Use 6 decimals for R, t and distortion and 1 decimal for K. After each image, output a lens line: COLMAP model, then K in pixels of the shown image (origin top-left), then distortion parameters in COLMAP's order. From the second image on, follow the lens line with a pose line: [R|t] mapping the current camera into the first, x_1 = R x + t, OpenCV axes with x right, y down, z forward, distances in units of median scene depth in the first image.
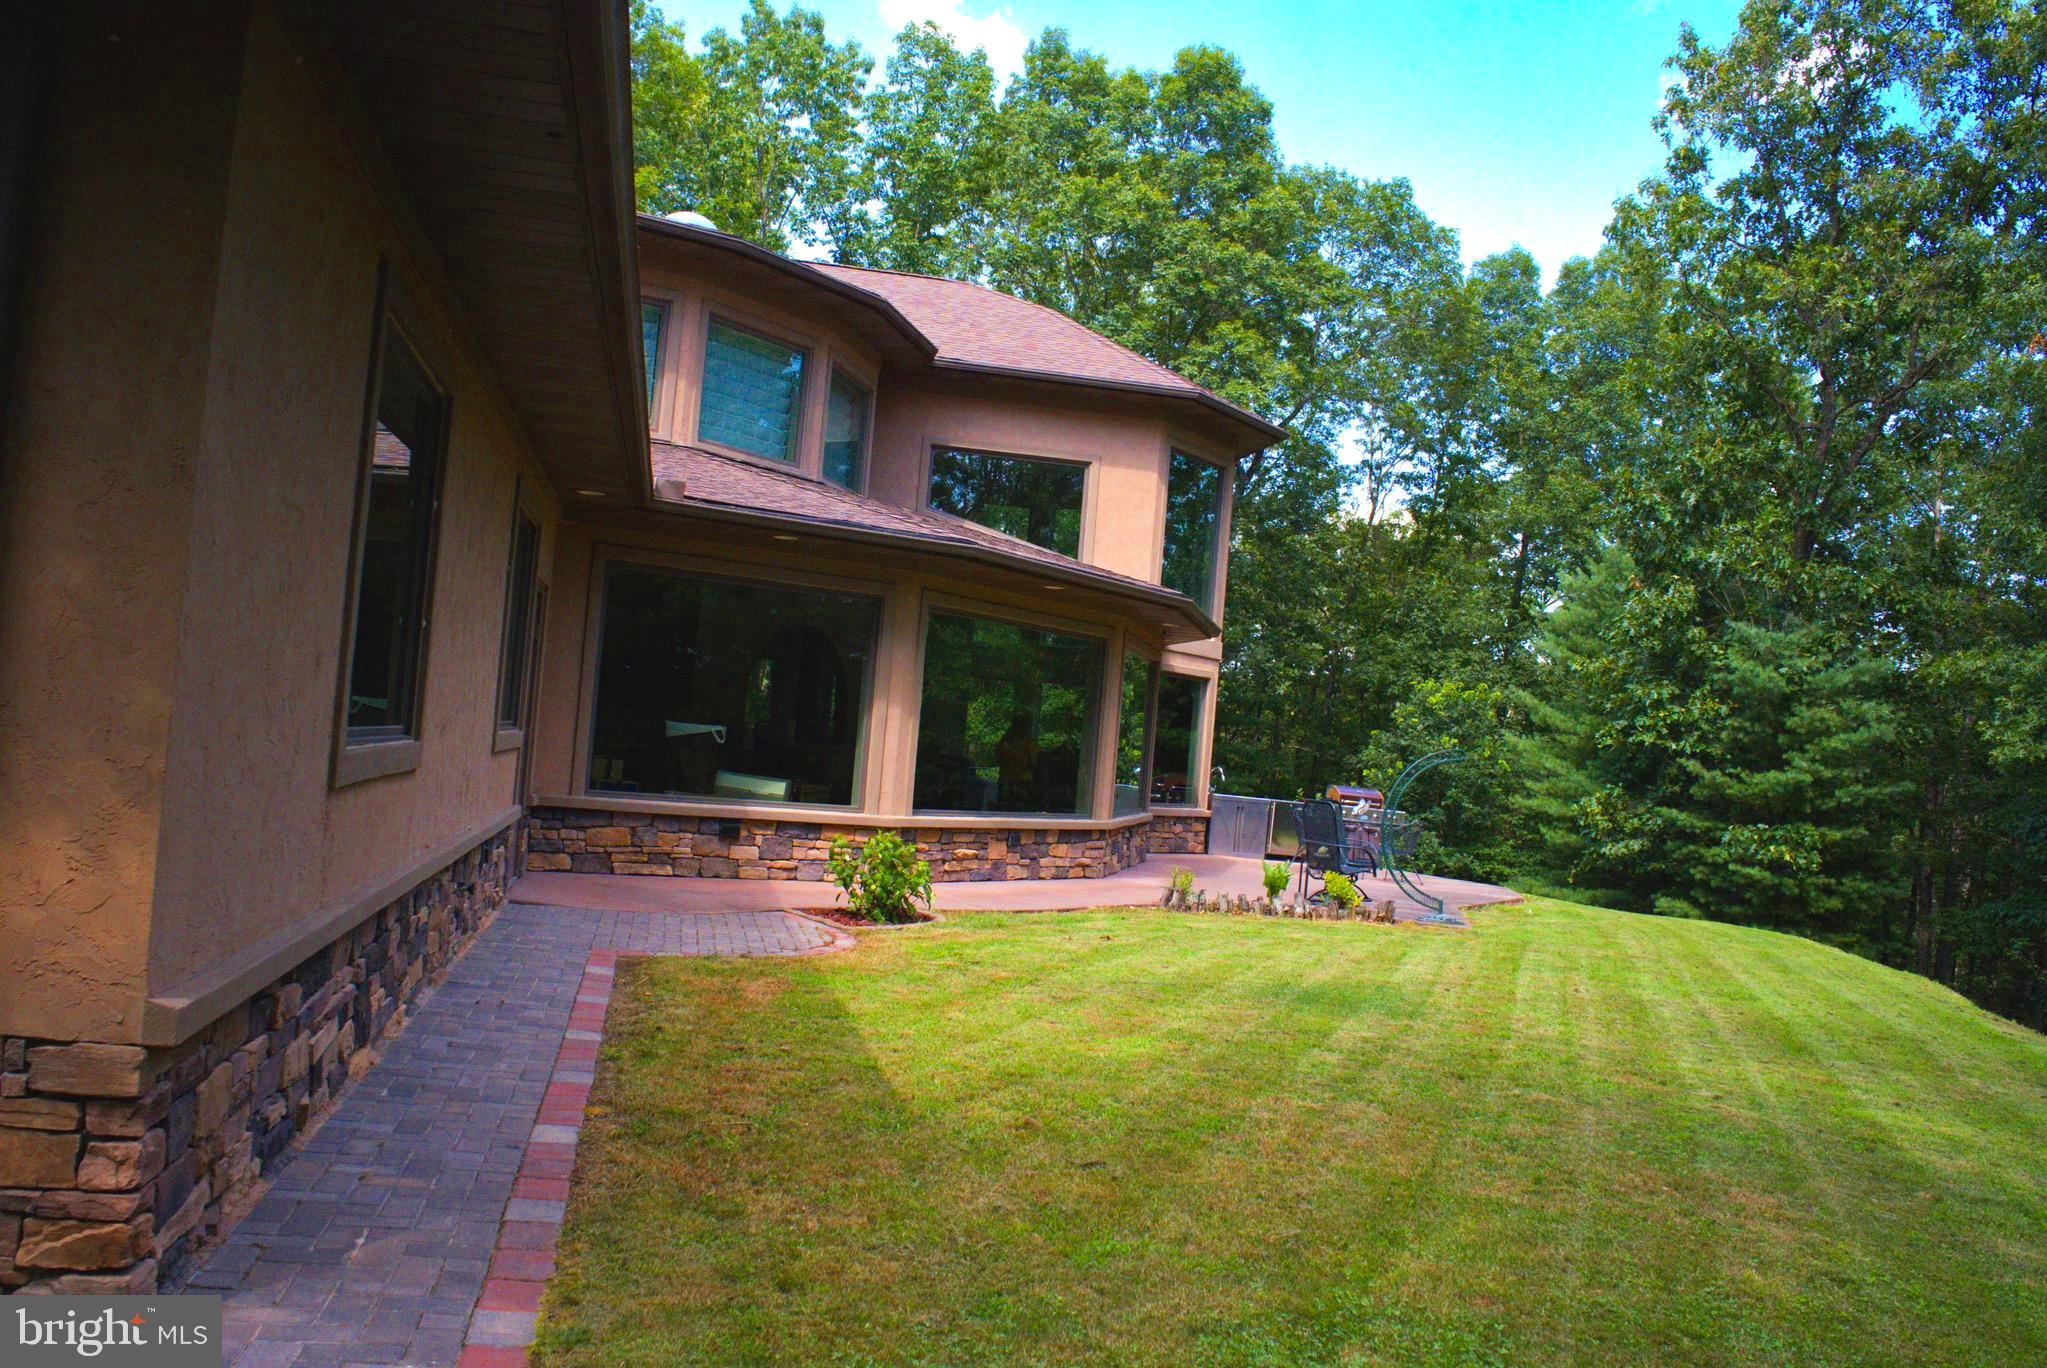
lens RADIAL K [[1860.6, 0, 1023.5], [0, 1860.6, 684.0], [0, 0, 1]] dist [-0.147909, 0.116931]
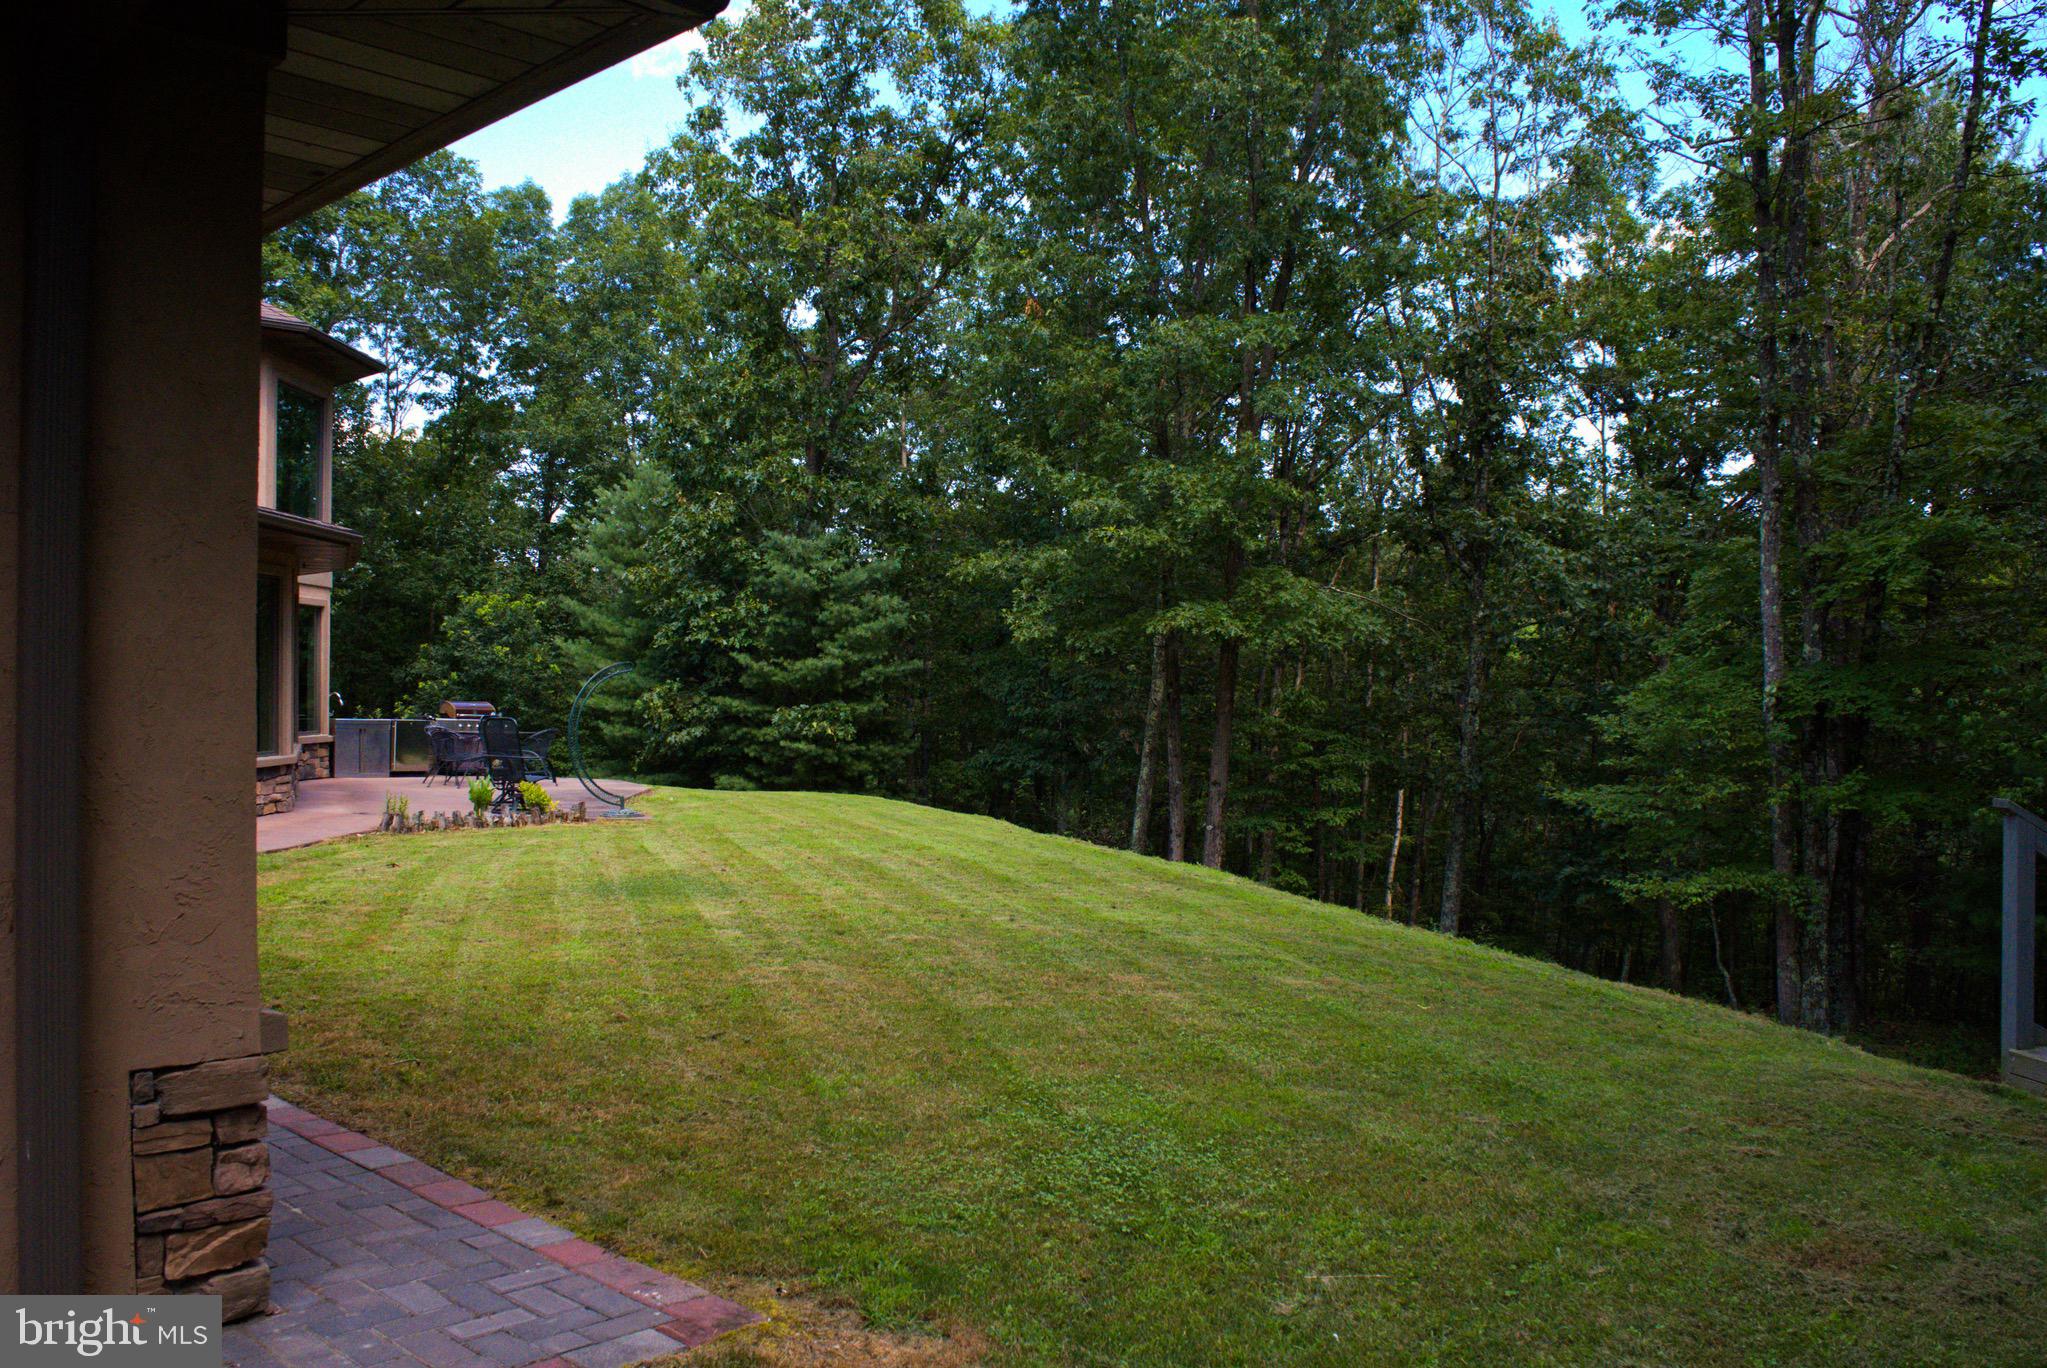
lens RADIAL K [[1860.6, 0, 1023.5], [0, 1860.6, 684.0], [0, 0, 1]] dist [-0.147909, 0.116931]
pose [[0.799599, -0.078438, 0.595389, -0.185198], [0.040495, 0.996219, 0.076860, -0.021396], [-0.599167, -0.037347, 0.799752, -0.034666]]
